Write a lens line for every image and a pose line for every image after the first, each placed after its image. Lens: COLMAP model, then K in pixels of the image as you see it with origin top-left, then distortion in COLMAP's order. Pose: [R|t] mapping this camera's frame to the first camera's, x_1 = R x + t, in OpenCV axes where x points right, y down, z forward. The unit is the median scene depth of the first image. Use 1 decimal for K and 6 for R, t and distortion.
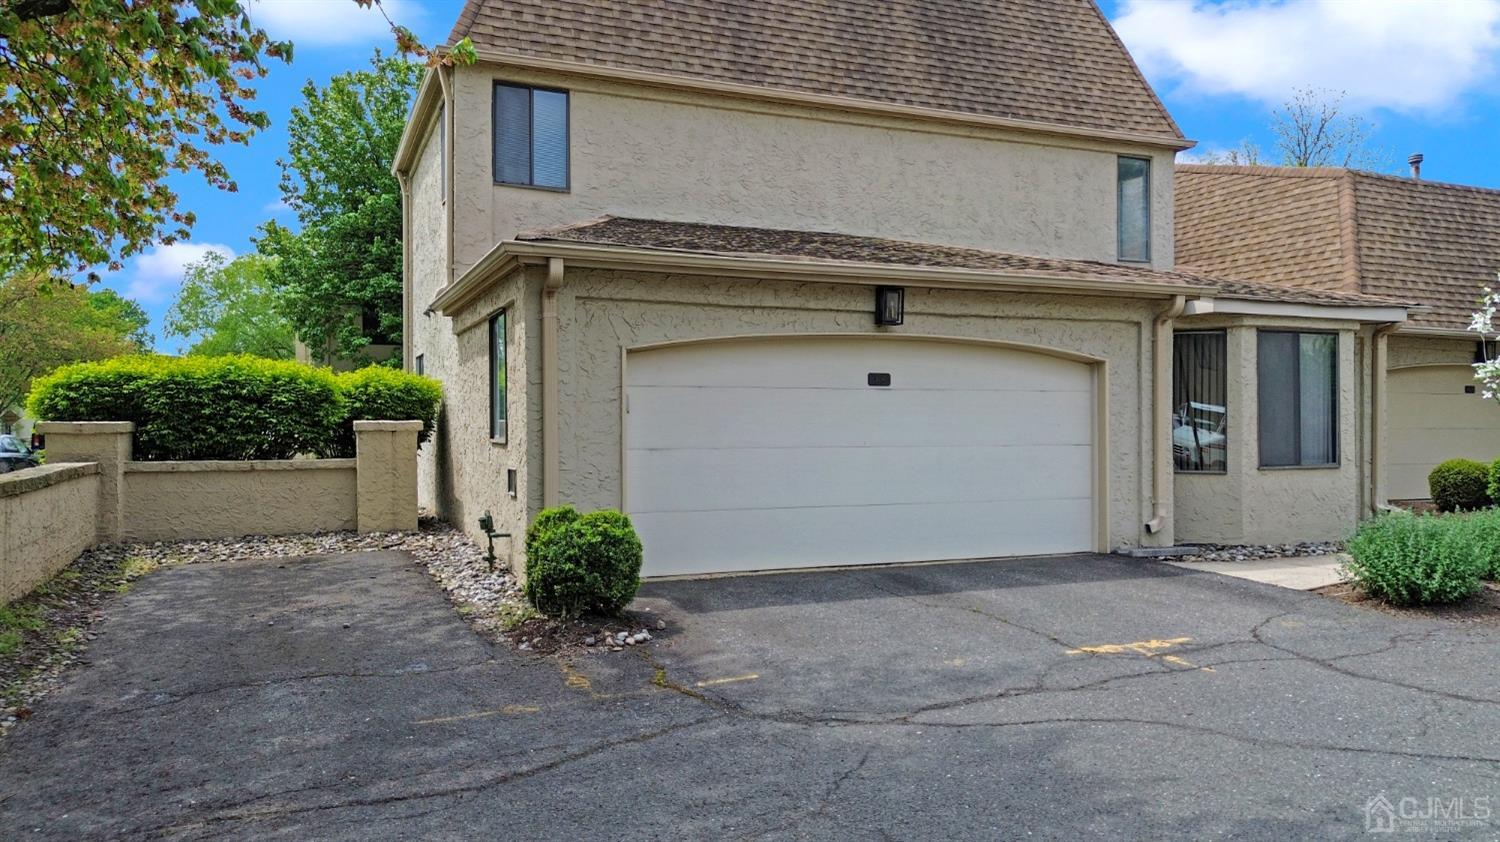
lens RADIAL K [[1062.3, 0, 755.7], [0, 1062.3, 419.3], [0, 0, 1]] dist [0.055752, -0.043929]
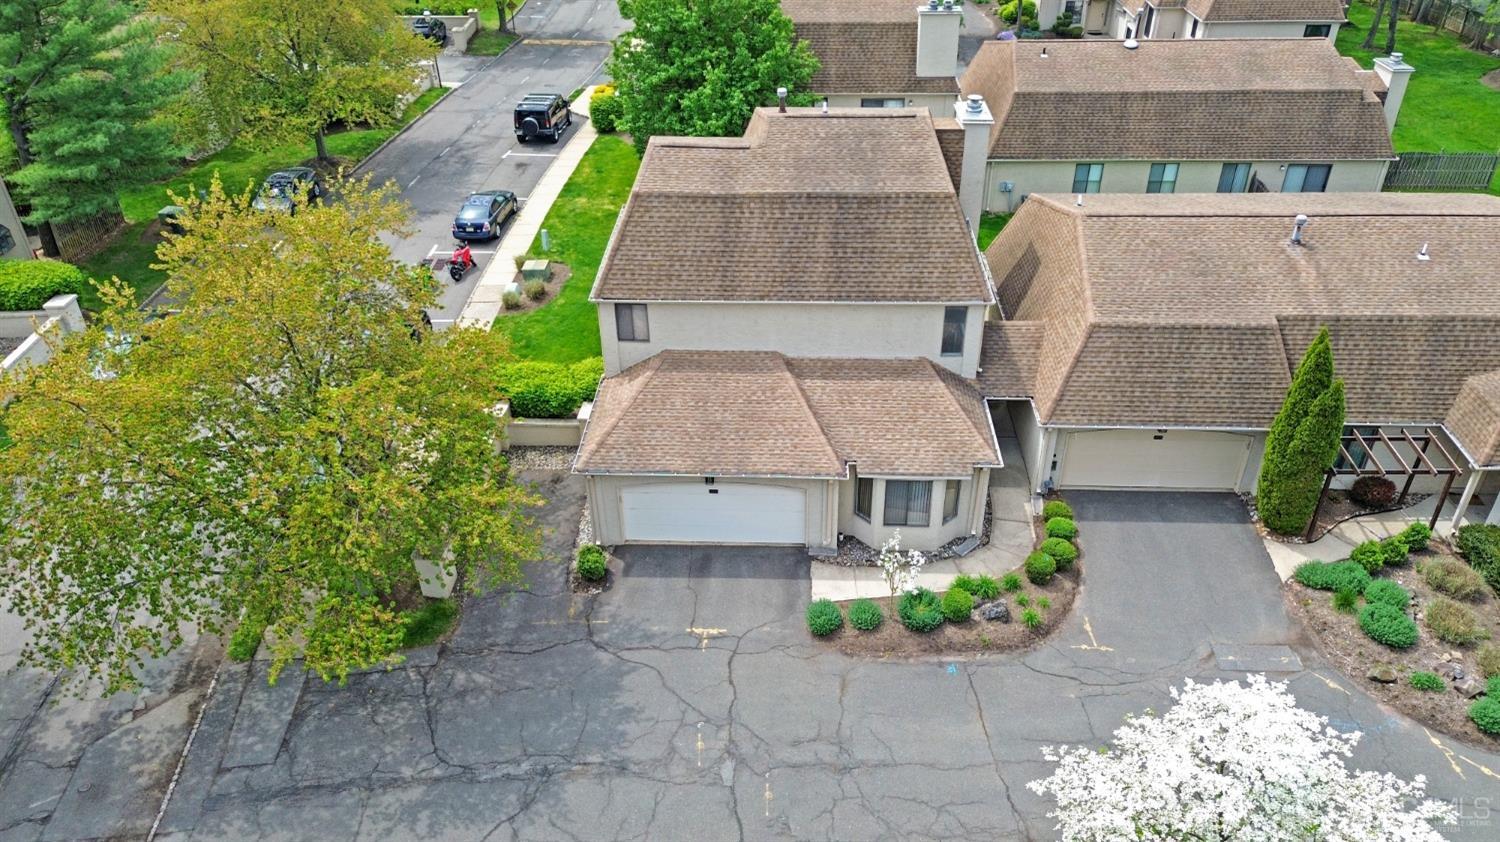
lens RADIAL K [[1058.0, 0, 758.2], [0, 1058.0, 420.4], [0, 0, 1]] dist [0.096632, -0.118310]
pose [[0.904611, 0.224951, -0.362043, 0.878258], [0.011844, 0.835799, 0.548908, -1.272659], [0.426072, -0.500837, 0.753409, -0.714866]]
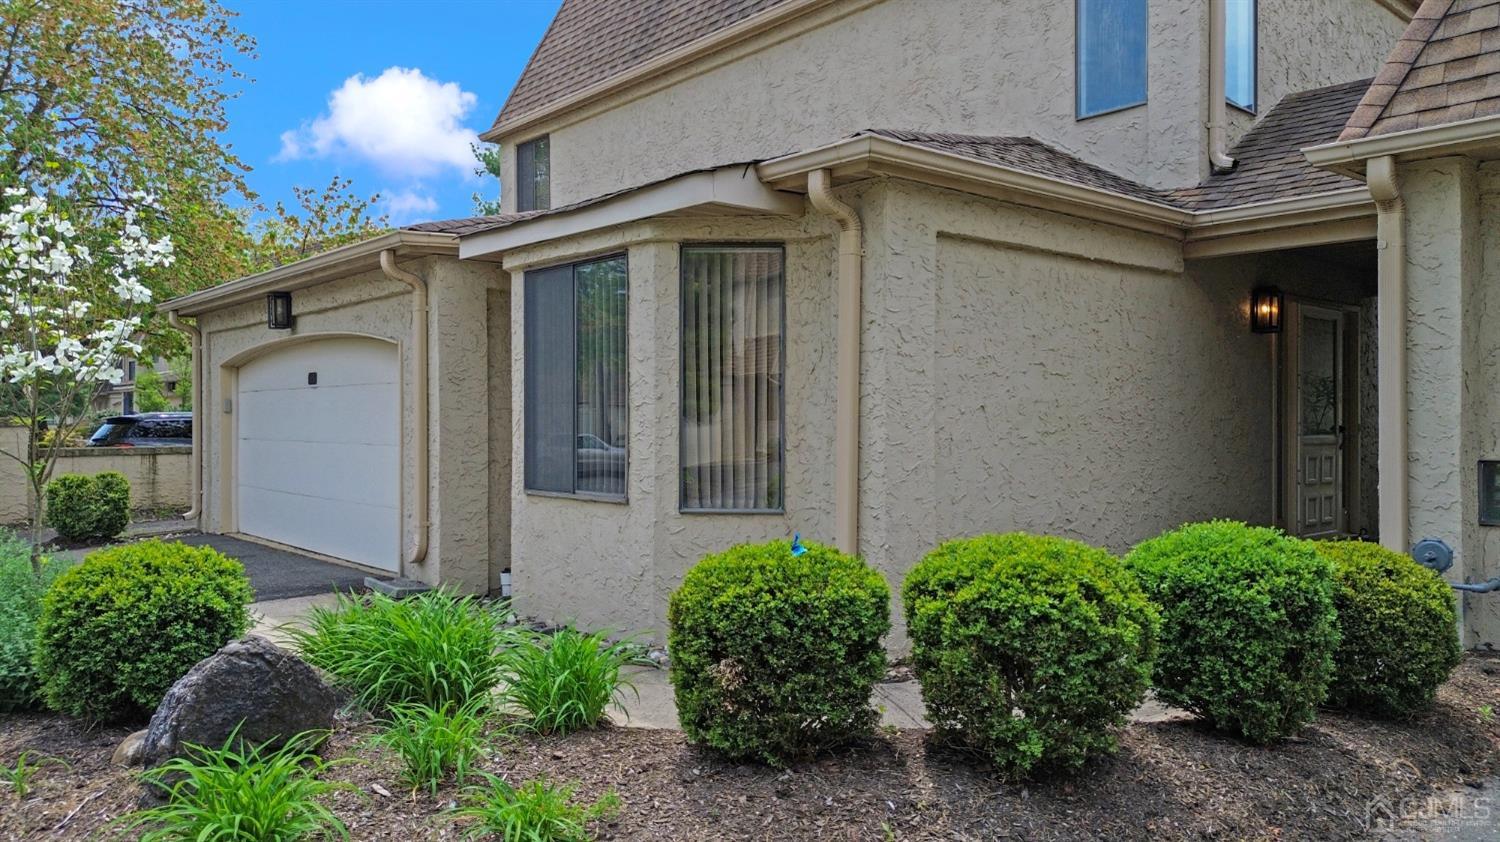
lens RADIAL K [[1058.0, 0, 758.2], [0, 1058.0, 420.4], [0, 0, 1]] dist [0.096632, -0.118310]
pose [[0.329386, 0.002004, -0.944193, 0.933226], [0.001330, 0.999996, 0.002587, 0.001857], [0.944195, -0.002108, 0.329381, 0.779897]]
